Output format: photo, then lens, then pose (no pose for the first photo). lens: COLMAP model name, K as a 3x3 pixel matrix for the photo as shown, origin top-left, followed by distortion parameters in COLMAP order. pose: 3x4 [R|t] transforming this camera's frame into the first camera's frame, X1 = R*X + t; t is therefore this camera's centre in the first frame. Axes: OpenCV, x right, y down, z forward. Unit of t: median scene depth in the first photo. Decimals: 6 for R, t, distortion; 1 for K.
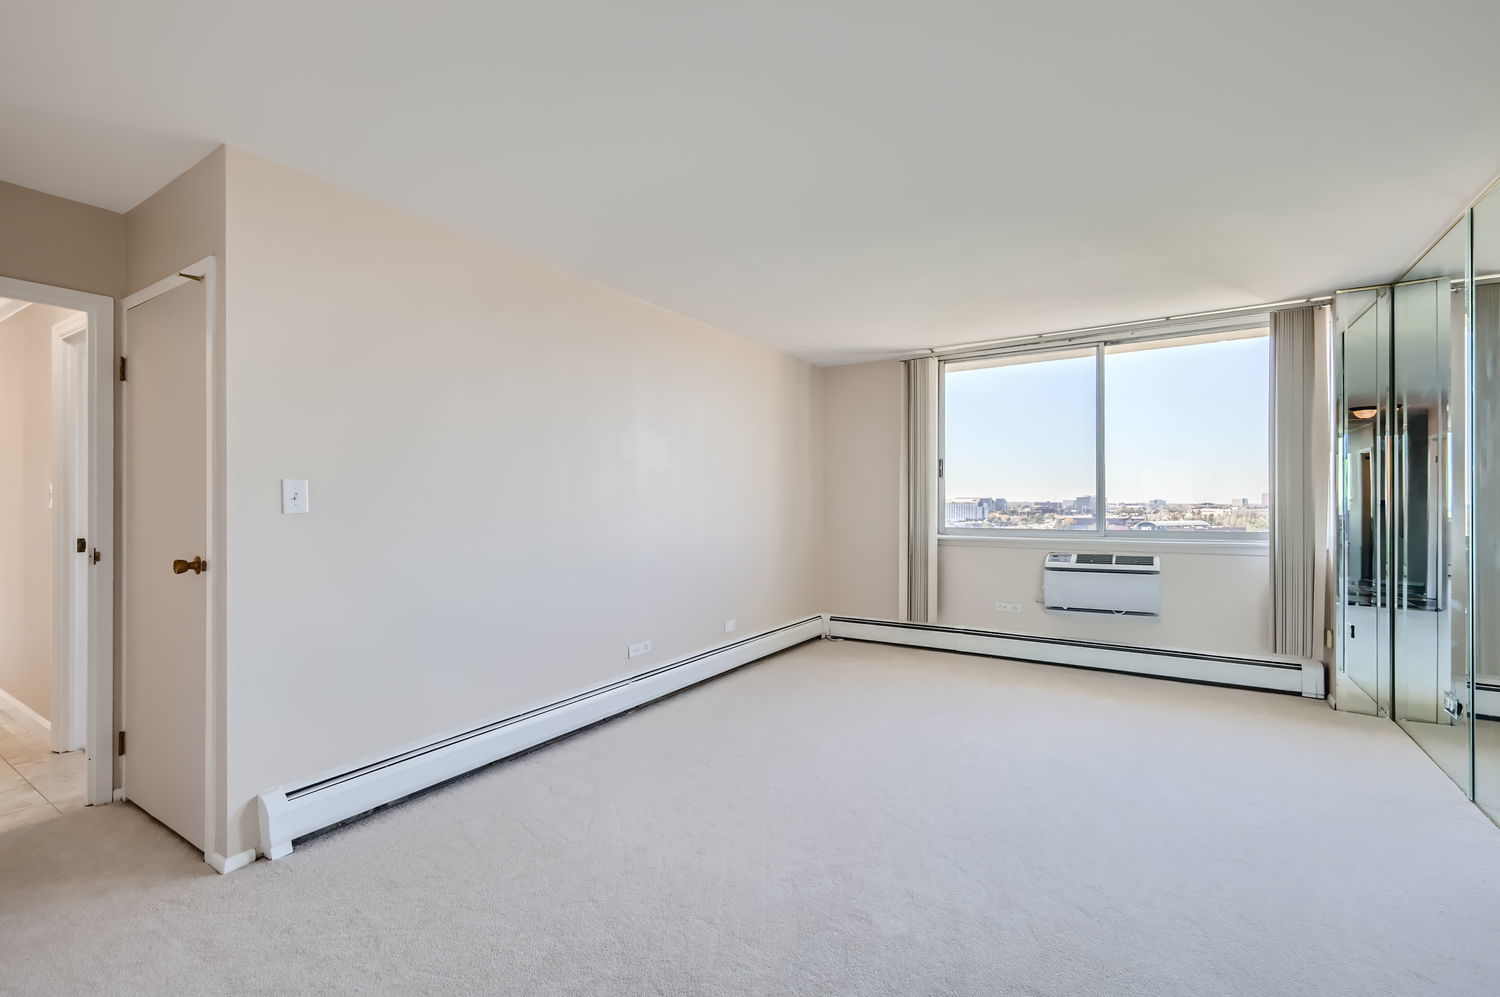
lens RADIAL K [[665.8, 0, 761.2], [0, 665.8, 503.1], [0, 0, 1]] dist [0.004740, -0.001229]
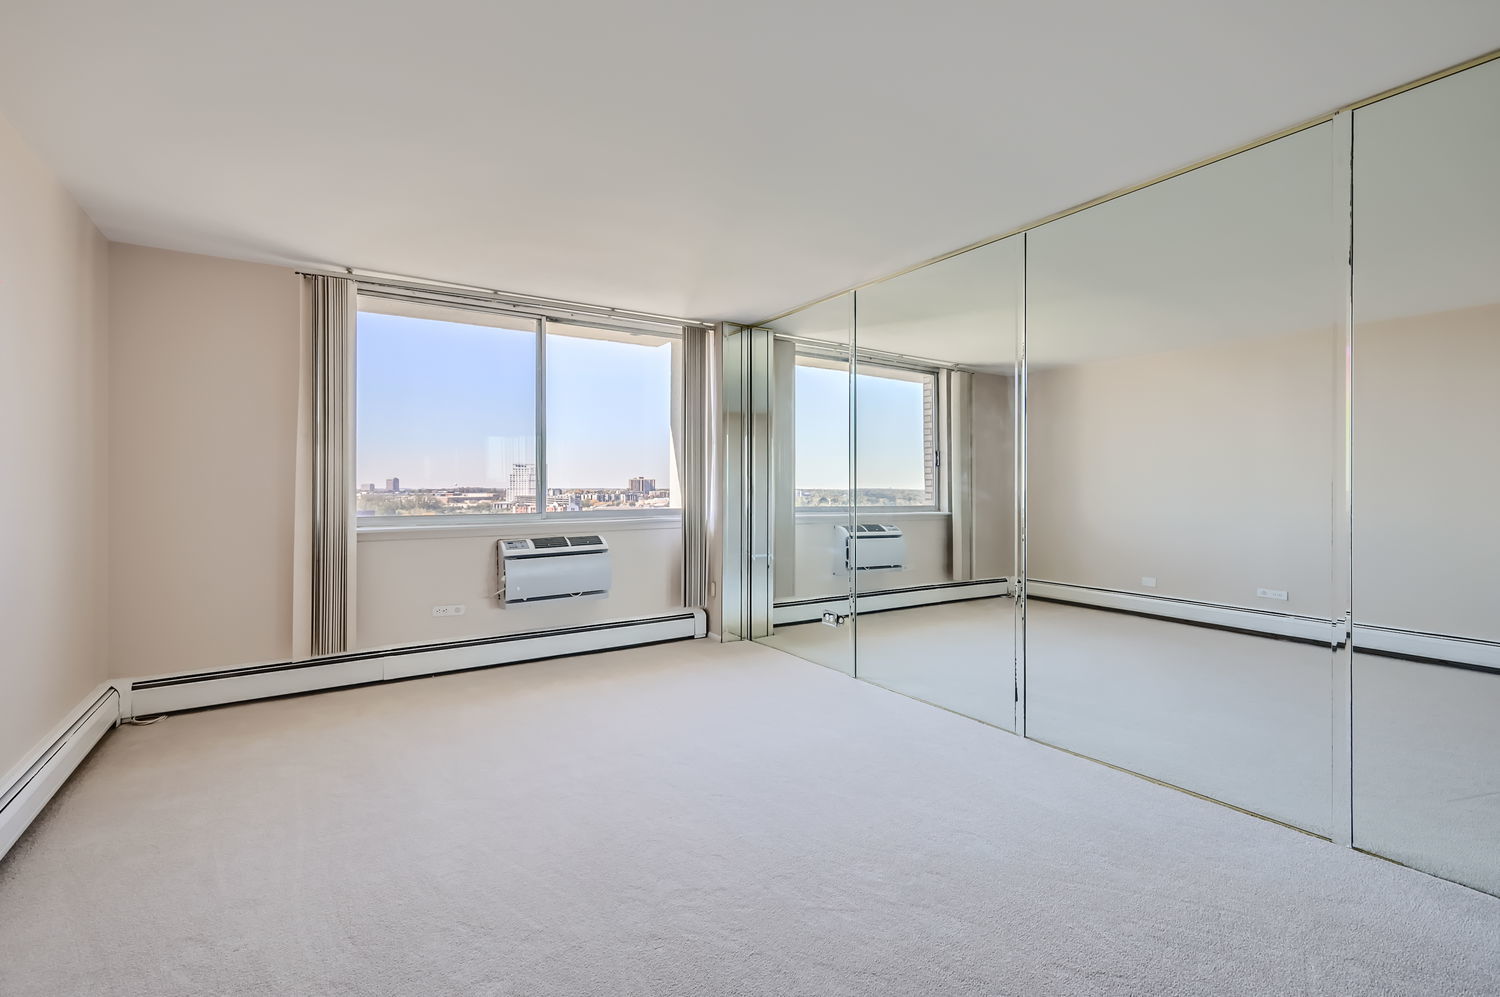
lens RADIAL K [[665.8, 0, 749.7], [0, 665.8, 489.1], [0, 0, 1]] dist [0.004740, -0.001229]
pose [[0.403729, -0.004001, 0.914870, -0.253024], [0.002661, 0.999991, 0.003199, 0.004839], [-0.914875, 0.001143, 0.403737, 0.350639]]
